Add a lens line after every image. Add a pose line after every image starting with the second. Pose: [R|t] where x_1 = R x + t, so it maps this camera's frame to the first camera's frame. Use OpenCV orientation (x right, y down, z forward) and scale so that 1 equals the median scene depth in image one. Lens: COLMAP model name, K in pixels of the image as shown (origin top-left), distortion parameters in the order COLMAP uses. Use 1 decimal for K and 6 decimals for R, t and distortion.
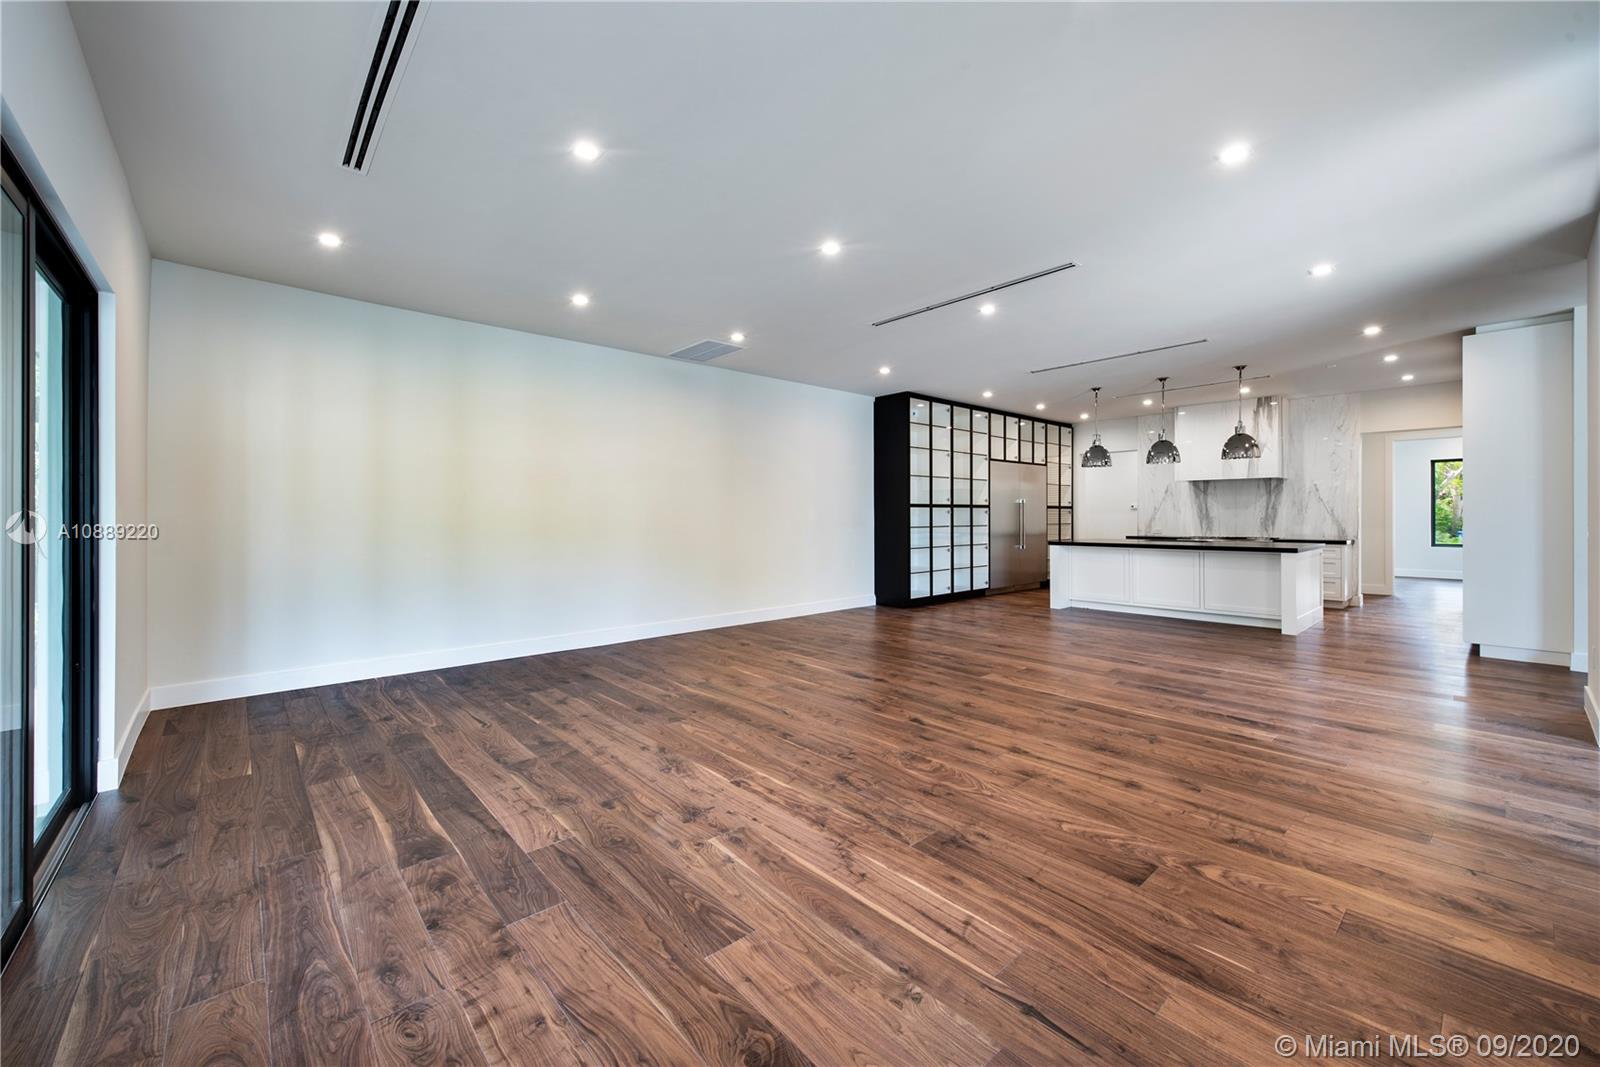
lens RADIAL K [[625.0, 0, 806.3], [0, 625.0, 515.4], [0, 0, 1]] dist [-0.000059, -0.000195]
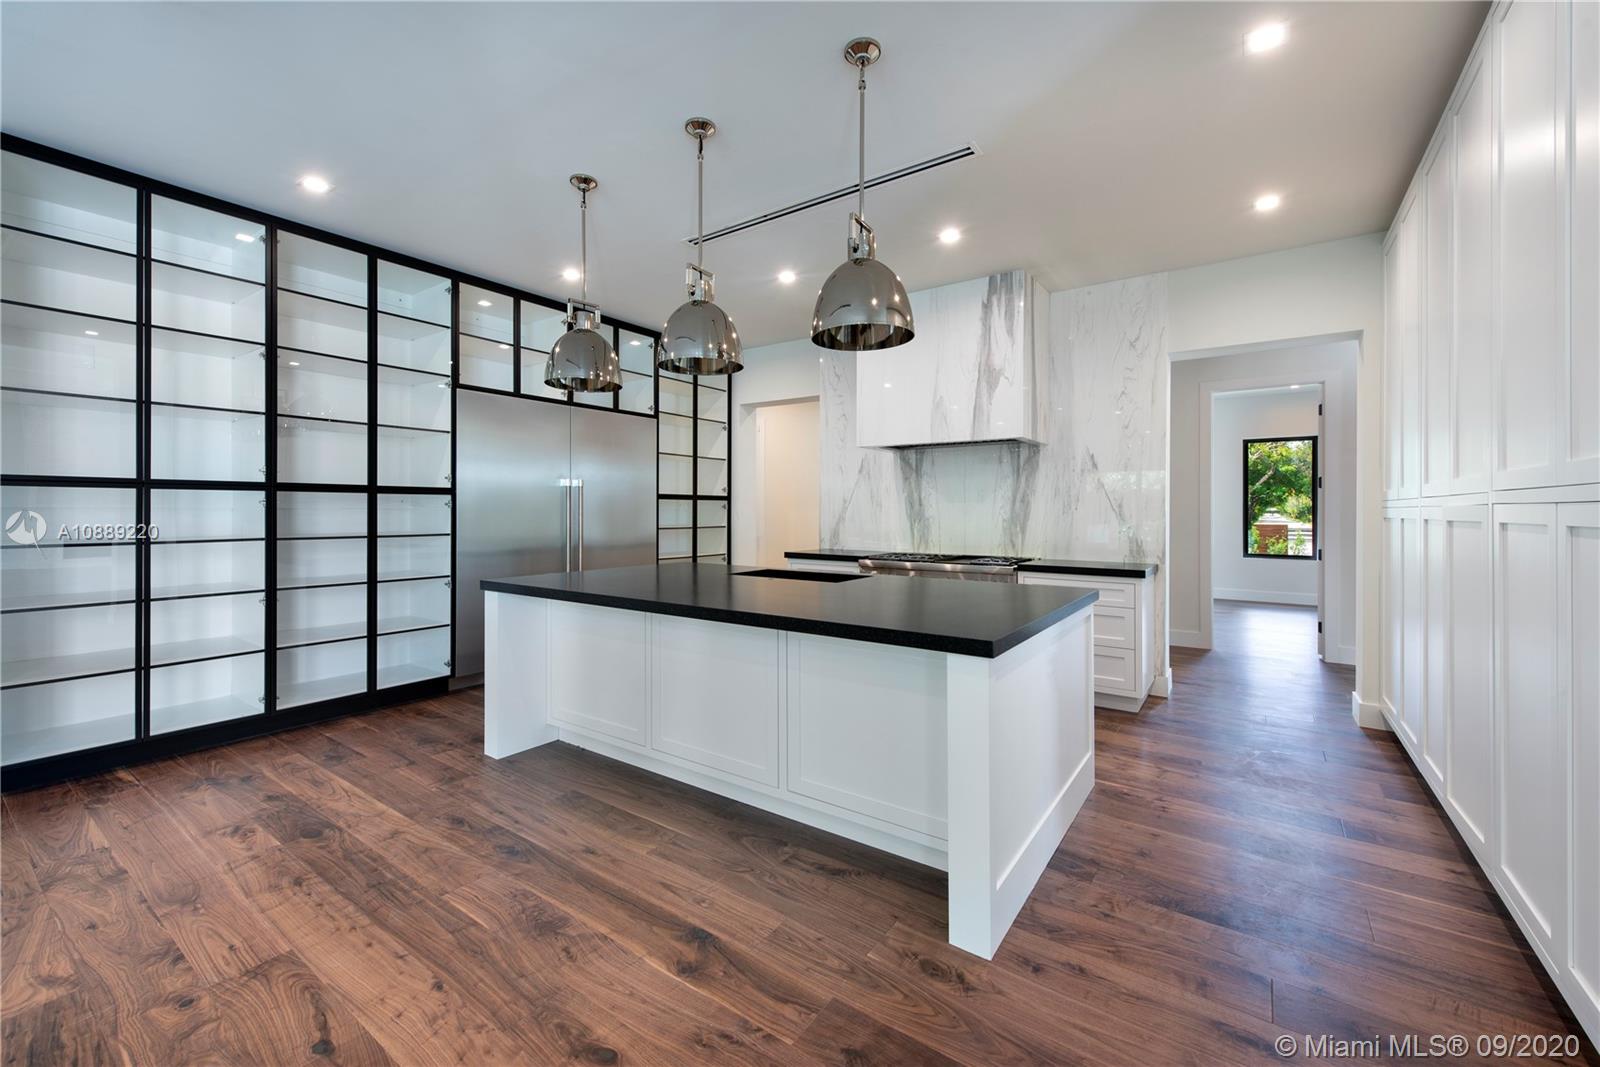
lens RADIAL K [[646.0, 0, 805.9], [0, 646.0, 505.9], [0, 0, 1]] dist [0.011532, -0.000564]
pose [[0.974136, 0.008445, 0.225803, 0.433925], [-0.007160, 0.999953, -0.006512, -0.002668], [-0.225848, 0.004727, 0.974151, 0.498430]]
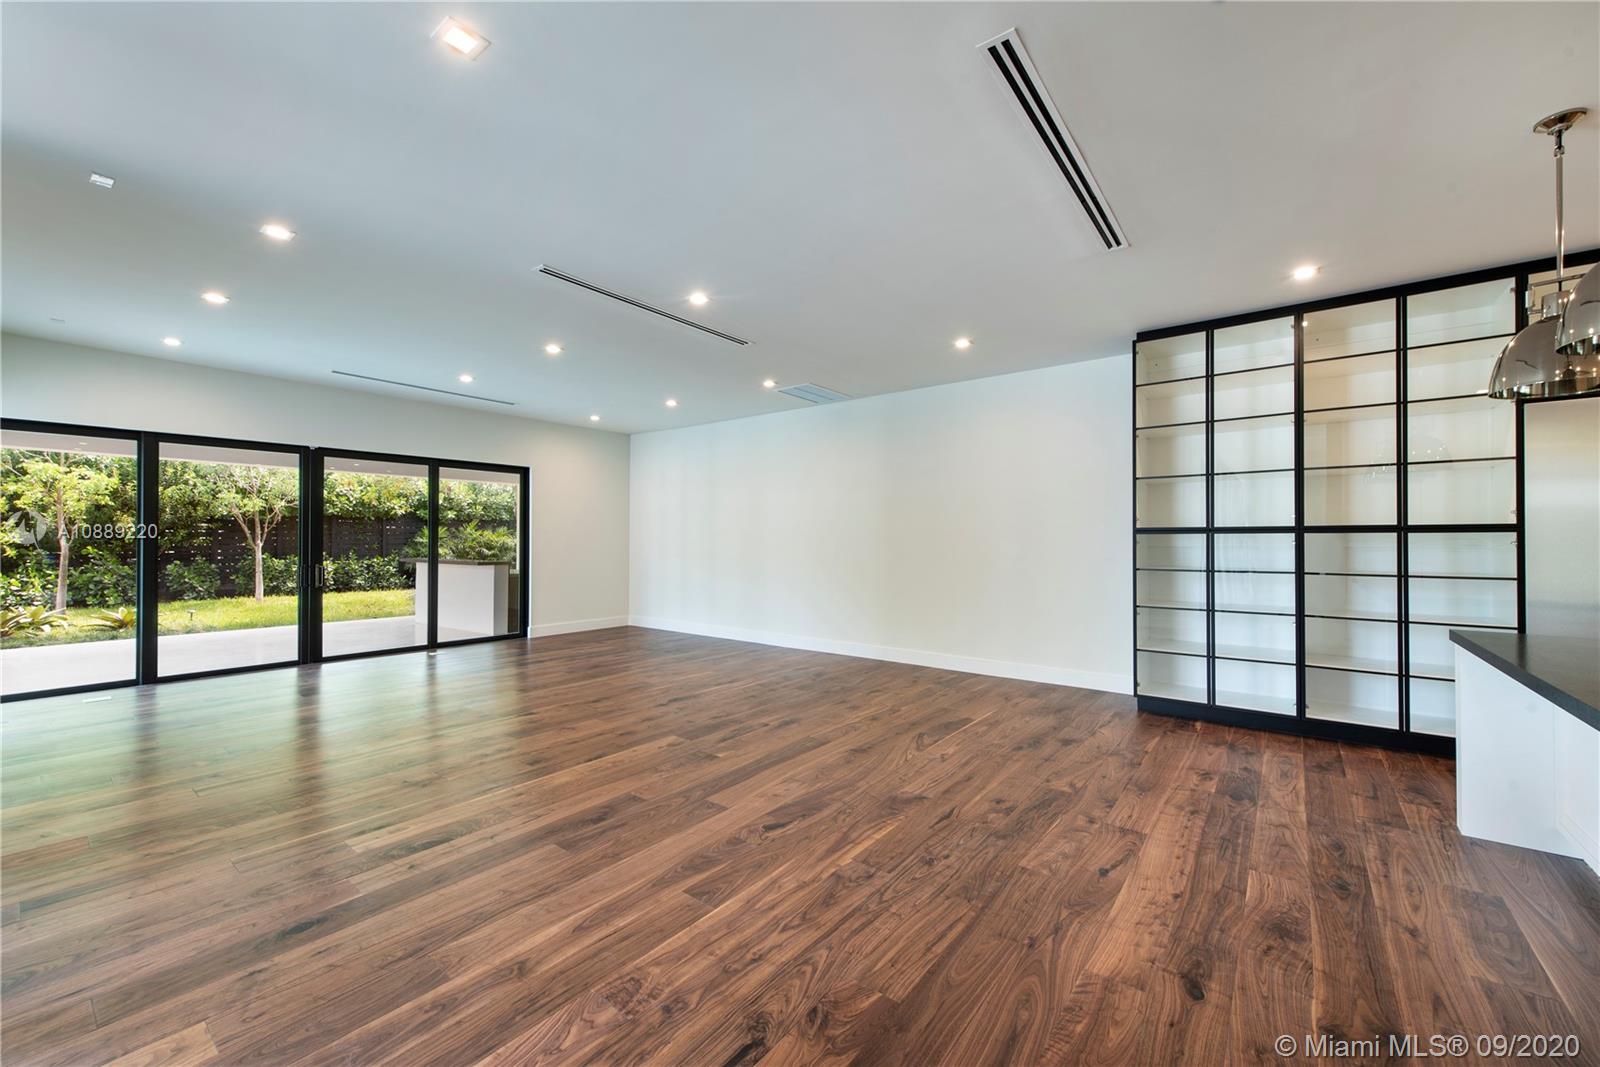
lens RADIAL K [[631.3, 0, 794.8], [0, 631.3, 535.5], [0, 0, 1]] dist [0.015093, -0.000110]
pose [[0.181124, -0.004659, -0.983449, 0.592186], [0.000113, 0.999989, -0.004716, -0.007869], [0.983460, 0.000743, 0.181123, 0.508845]]
